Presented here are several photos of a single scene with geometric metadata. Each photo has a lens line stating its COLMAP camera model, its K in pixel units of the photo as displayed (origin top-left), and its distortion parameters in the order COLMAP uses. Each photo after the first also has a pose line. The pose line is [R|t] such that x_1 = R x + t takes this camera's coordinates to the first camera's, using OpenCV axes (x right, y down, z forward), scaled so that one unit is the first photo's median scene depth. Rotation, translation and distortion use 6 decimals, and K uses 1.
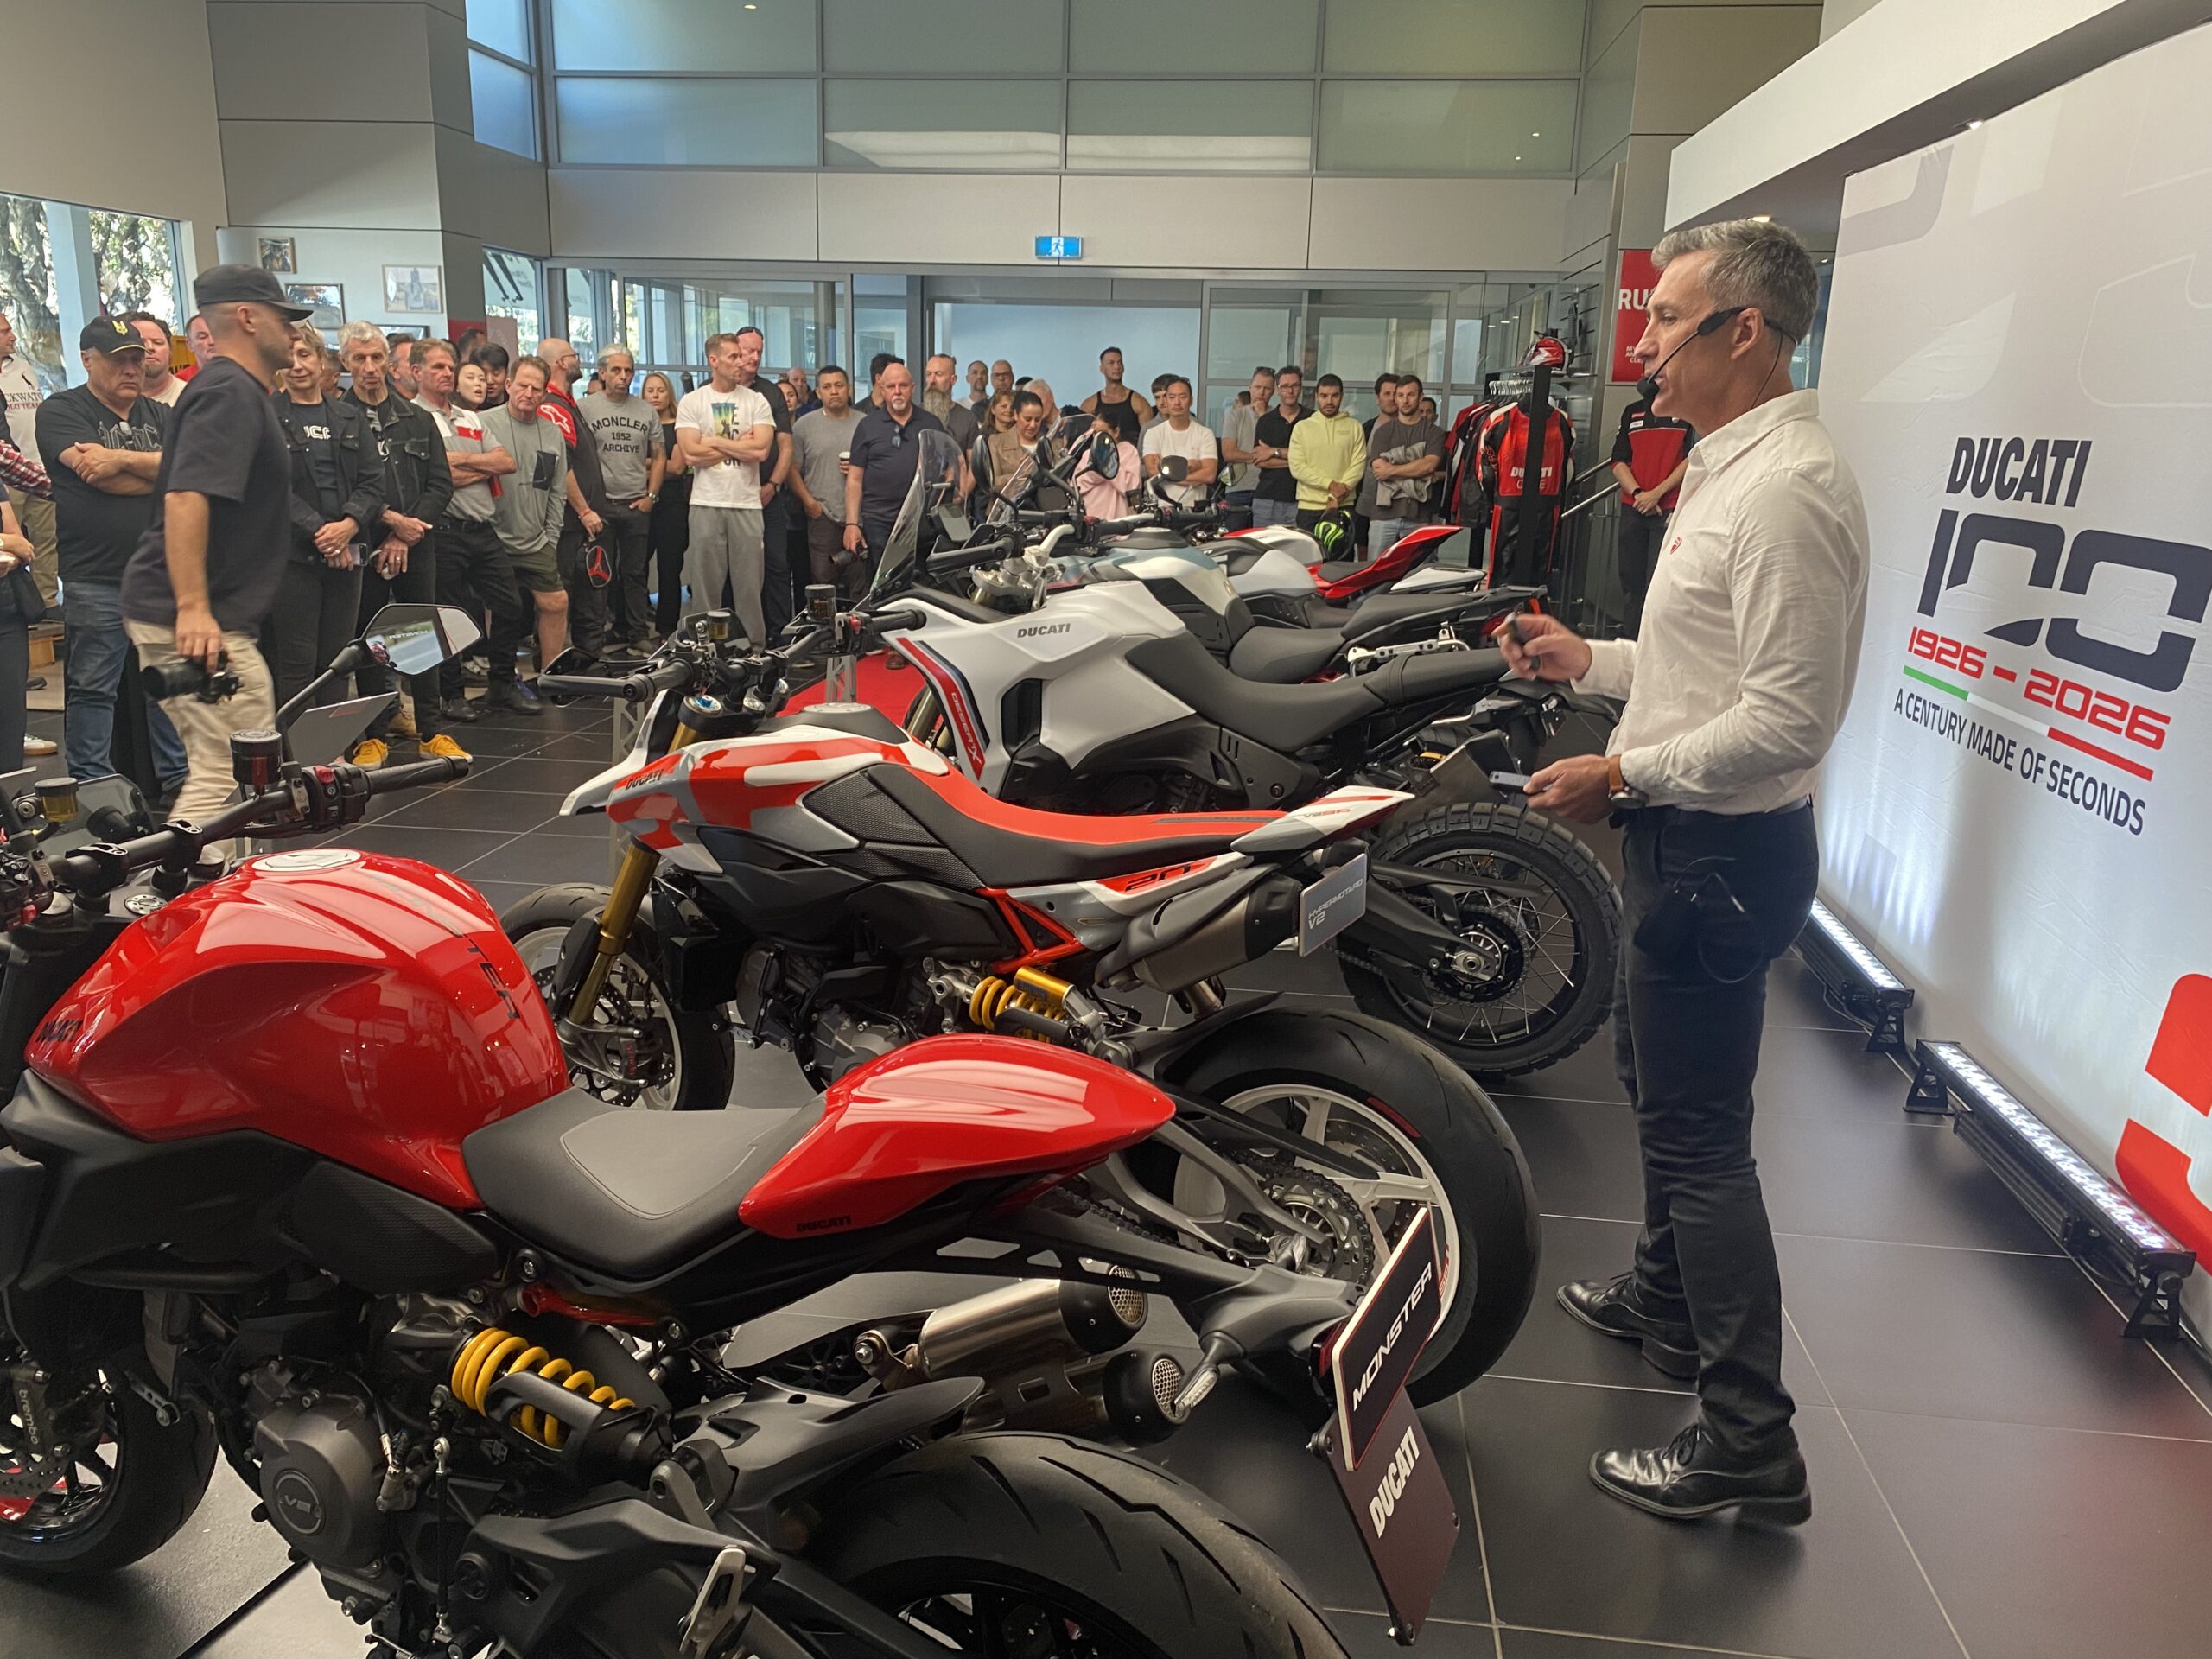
lens RADIAL K [[1668.8, 0, 1102.7], [0, 1668.8, 836.0], [0, 0, 1]] dist [-0.009631, 0.006493]
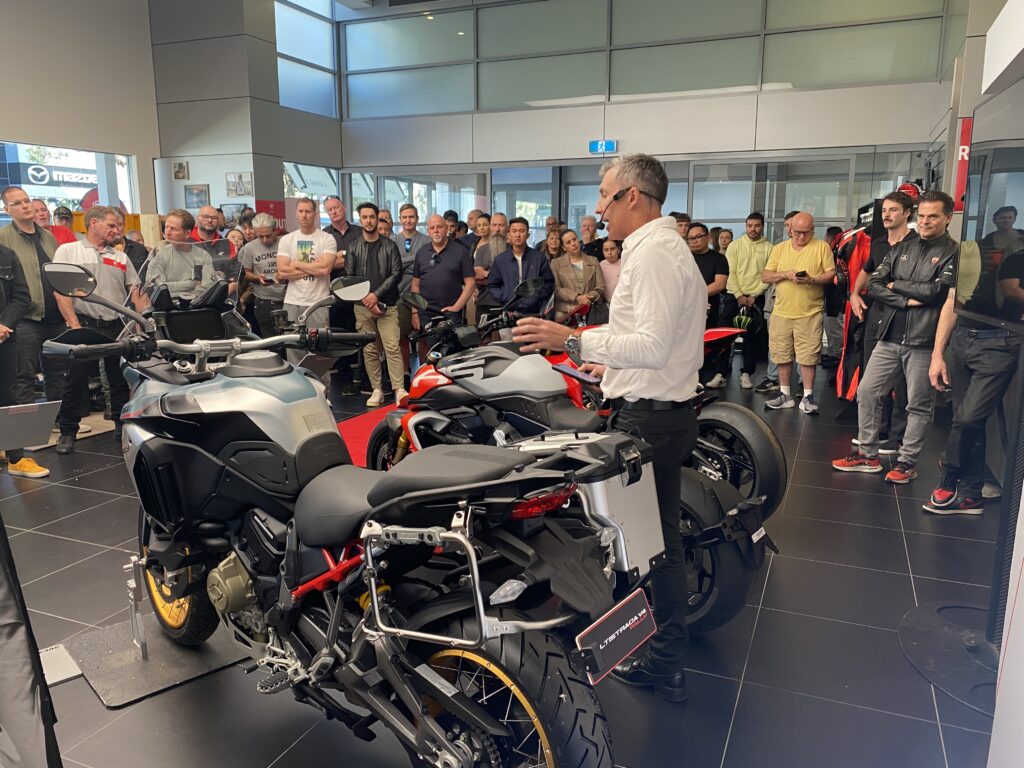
lens RADIAL K [[772.6, 0, 512.3], [0, 772.6, 380.9], [0, 0, 1]] dist [-0.009631, 0.006493]
pose [[0.958692, 0.028670, -0.282997, 0.130884], [-0.049858, 0.996442, -0.067956, -0.064831], [0.280042, 0.079259, 0.956710, 0.273108]]
